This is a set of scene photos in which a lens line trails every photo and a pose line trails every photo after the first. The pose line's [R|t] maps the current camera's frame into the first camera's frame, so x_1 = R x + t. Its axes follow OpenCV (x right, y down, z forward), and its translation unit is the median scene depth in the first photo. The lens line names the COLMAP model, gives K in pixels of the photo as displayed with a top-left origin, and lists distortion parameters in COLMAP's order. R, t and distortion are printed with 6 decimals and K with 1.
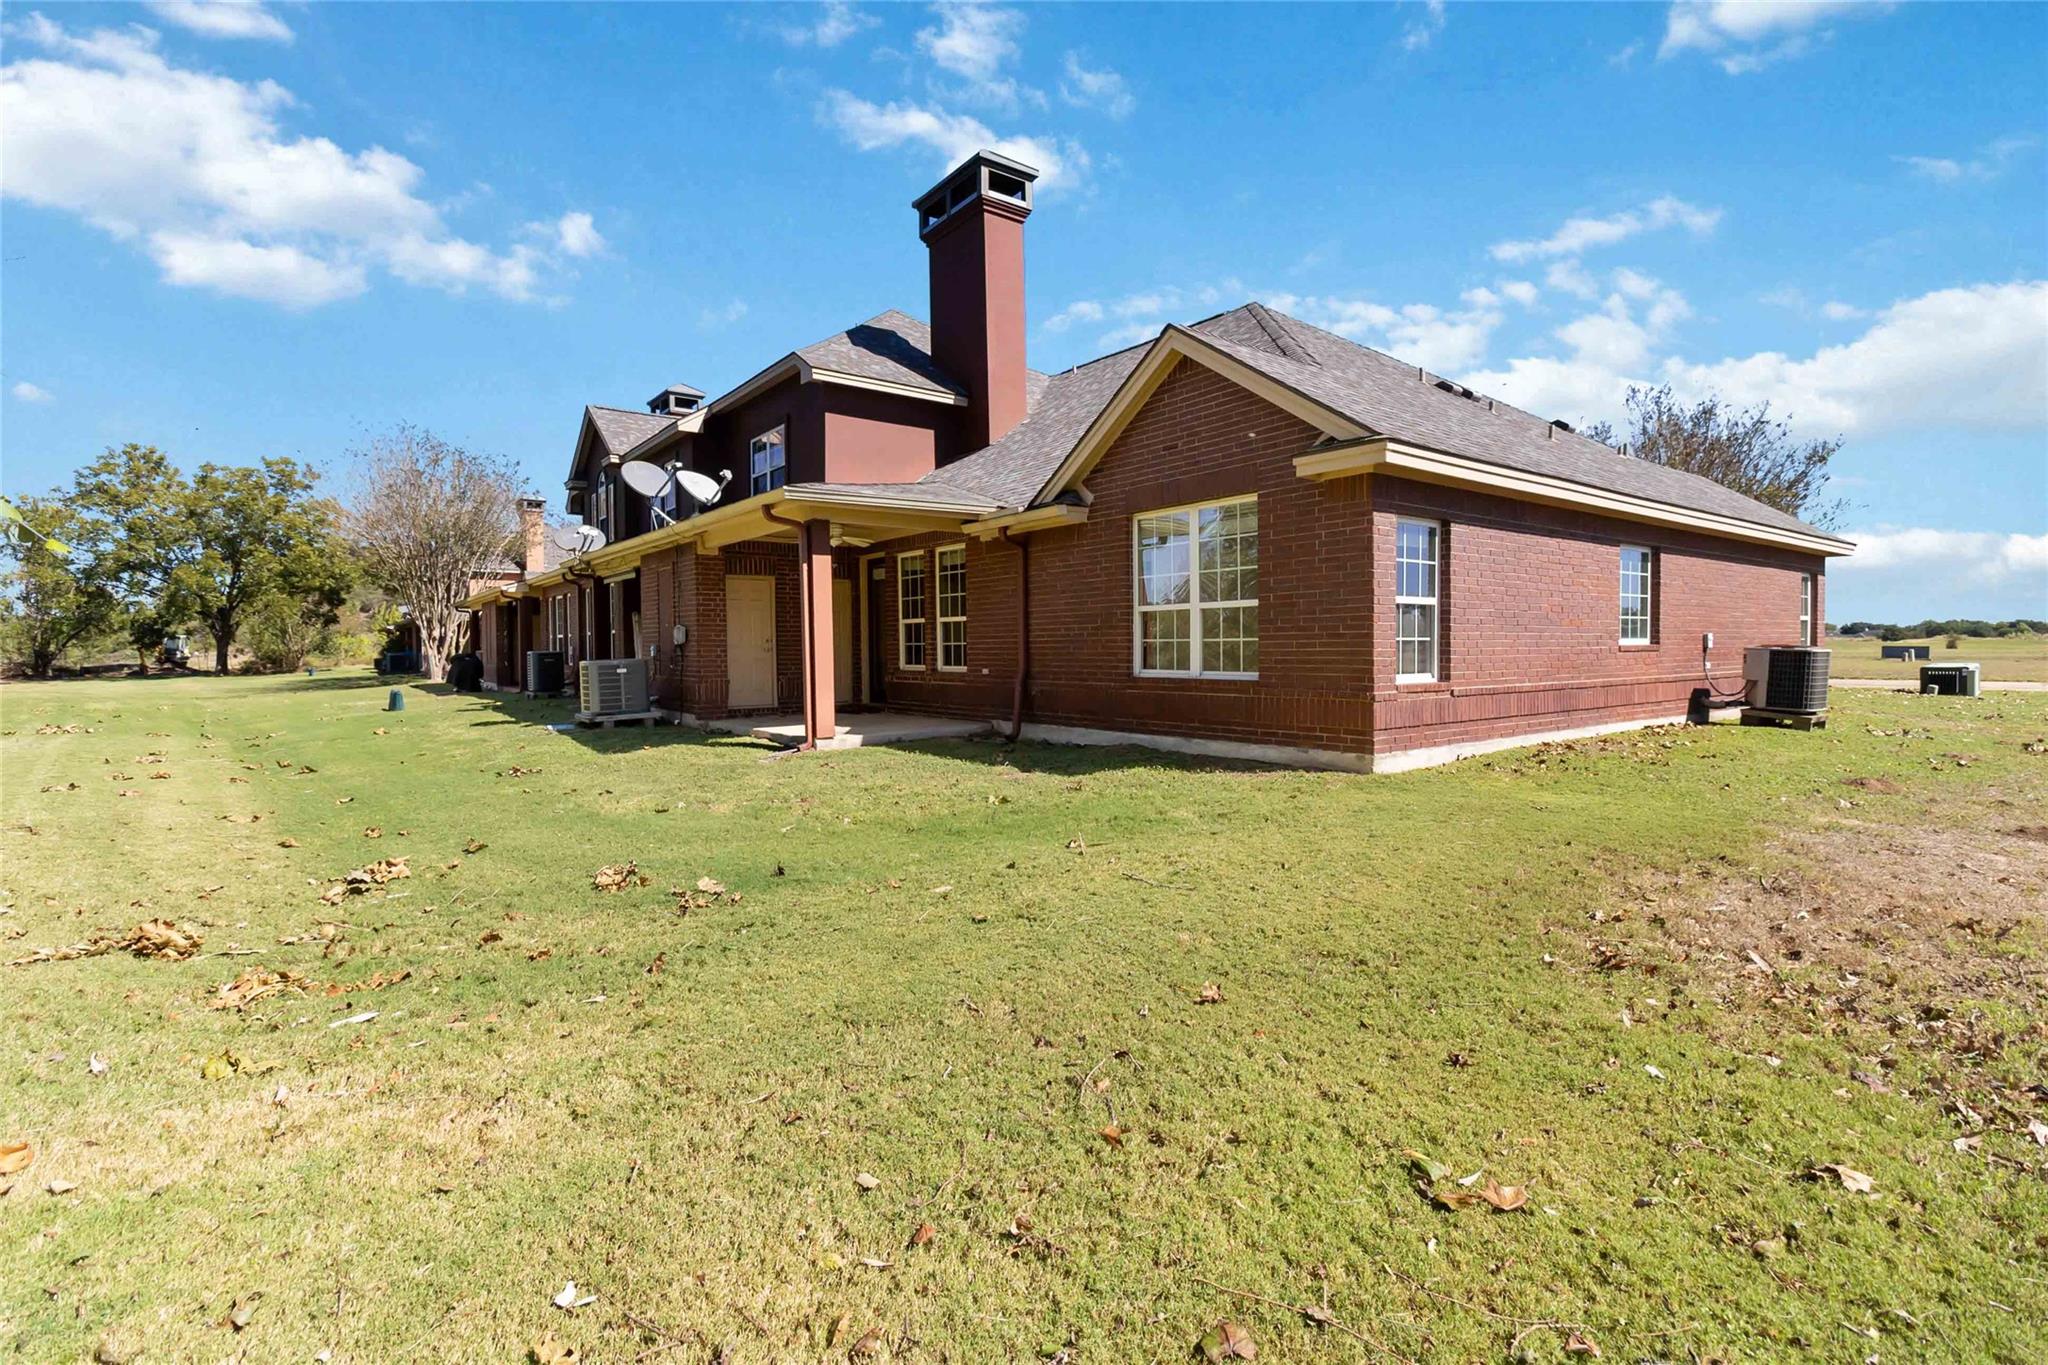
lens RADIAL K [[959.8, 0, 1022.2], [0, 959.8, 640.8], [0, 0, 1]] dist [0.001683, -0.000454]
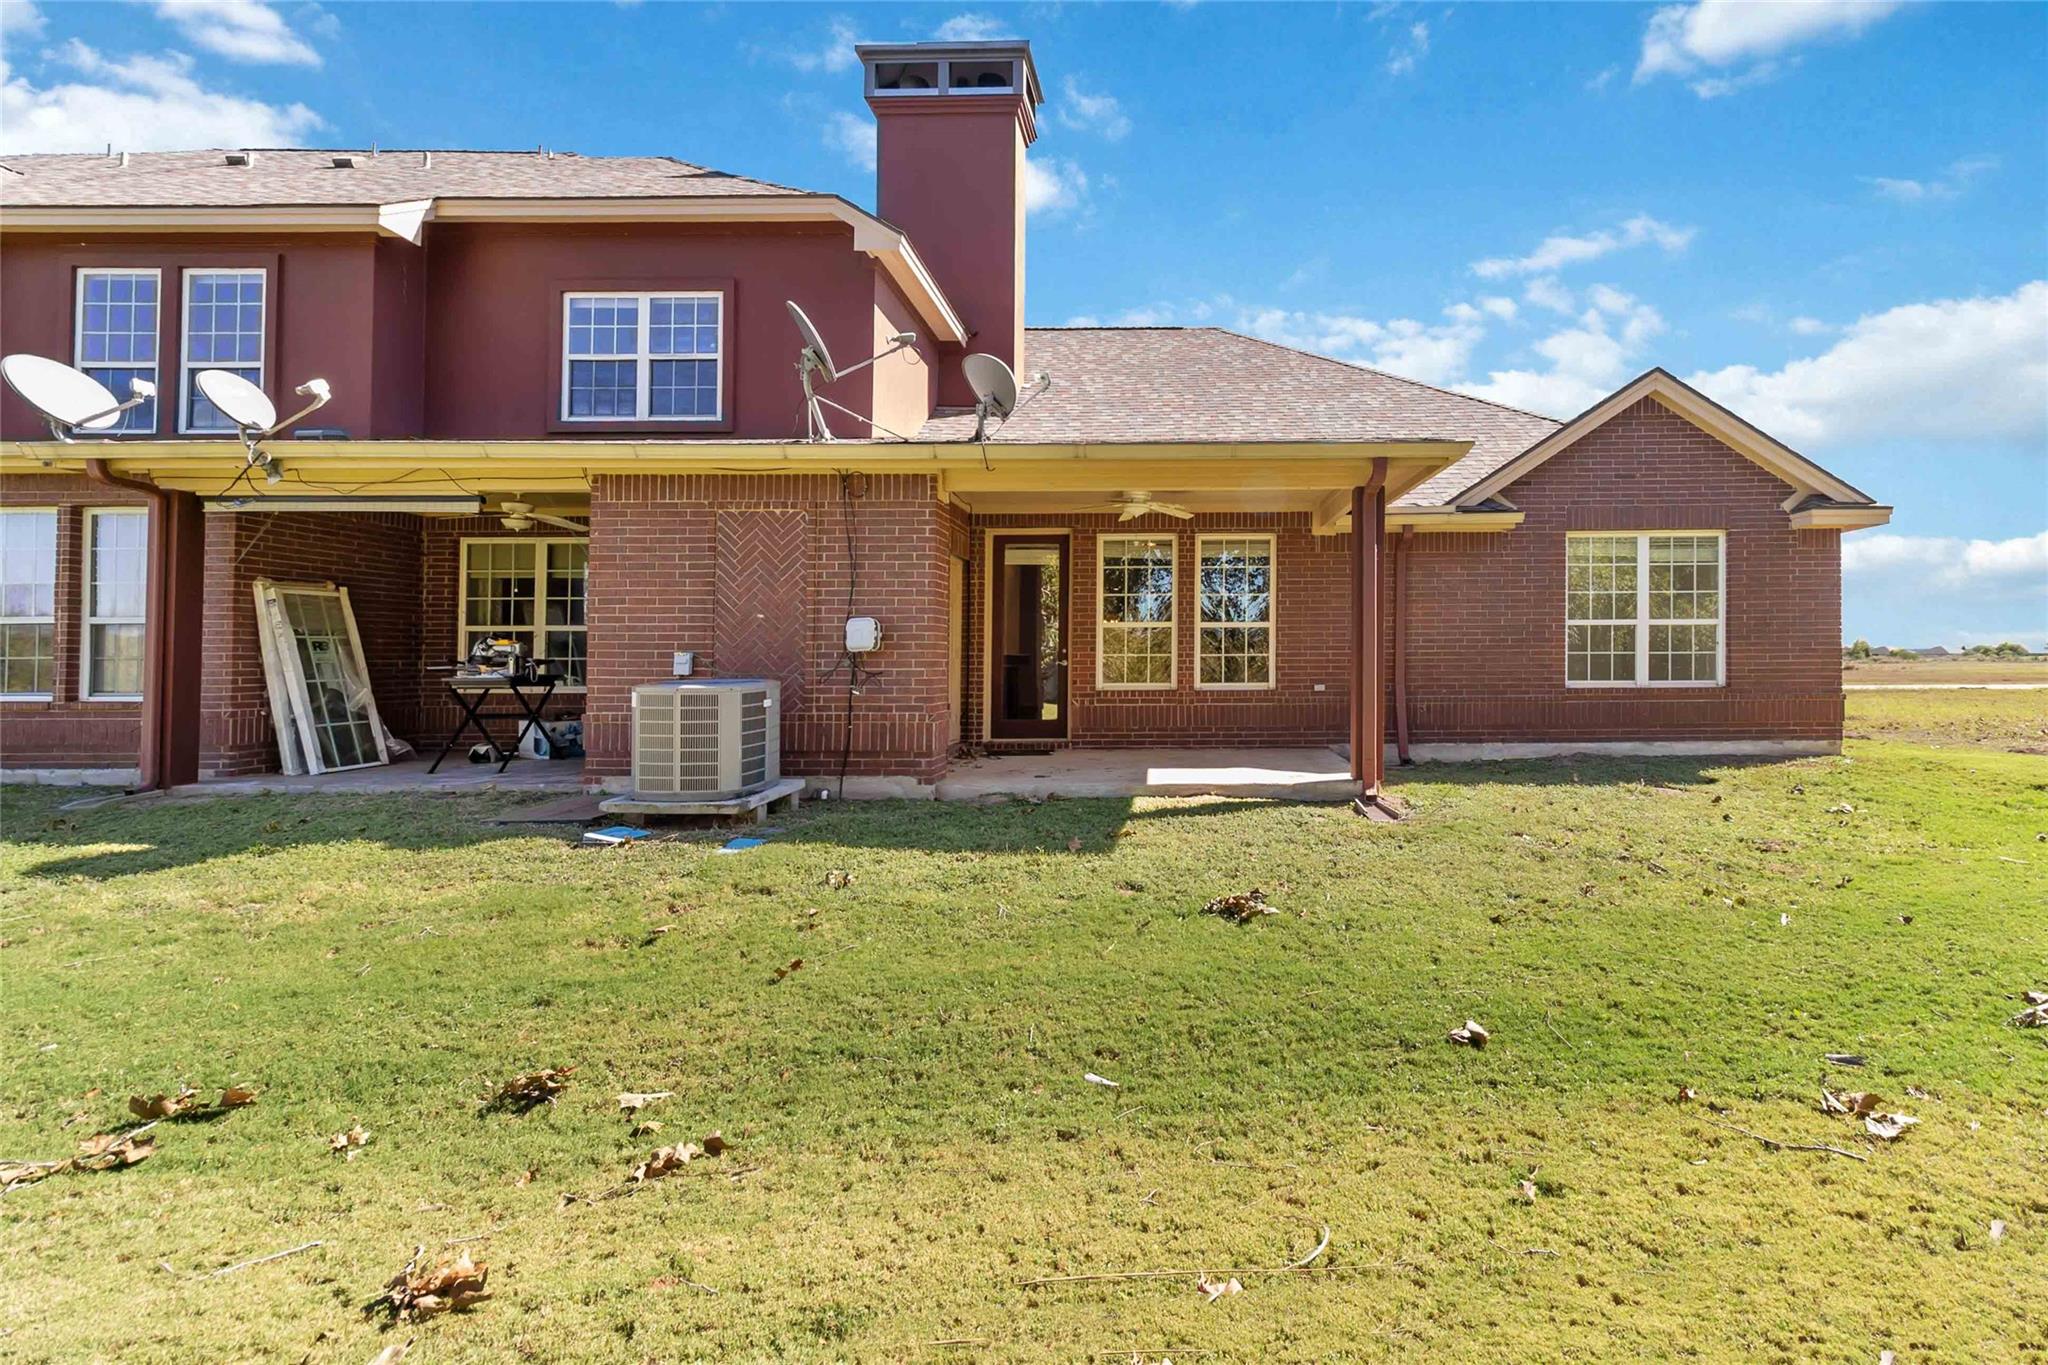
lens RADIAL K [[959.8, 0, 1022.2], [0, 959.8, 640.8], [0, 0, 1]] dist [0.001683, -0.000454]
pose [[0.604024, 0.036156, 0.796145, -1.059377], [-0.005353, 0.999132, -0.041314, 0.032398], [-0.796948, 0.020693, 0.603693, 0.842416]]
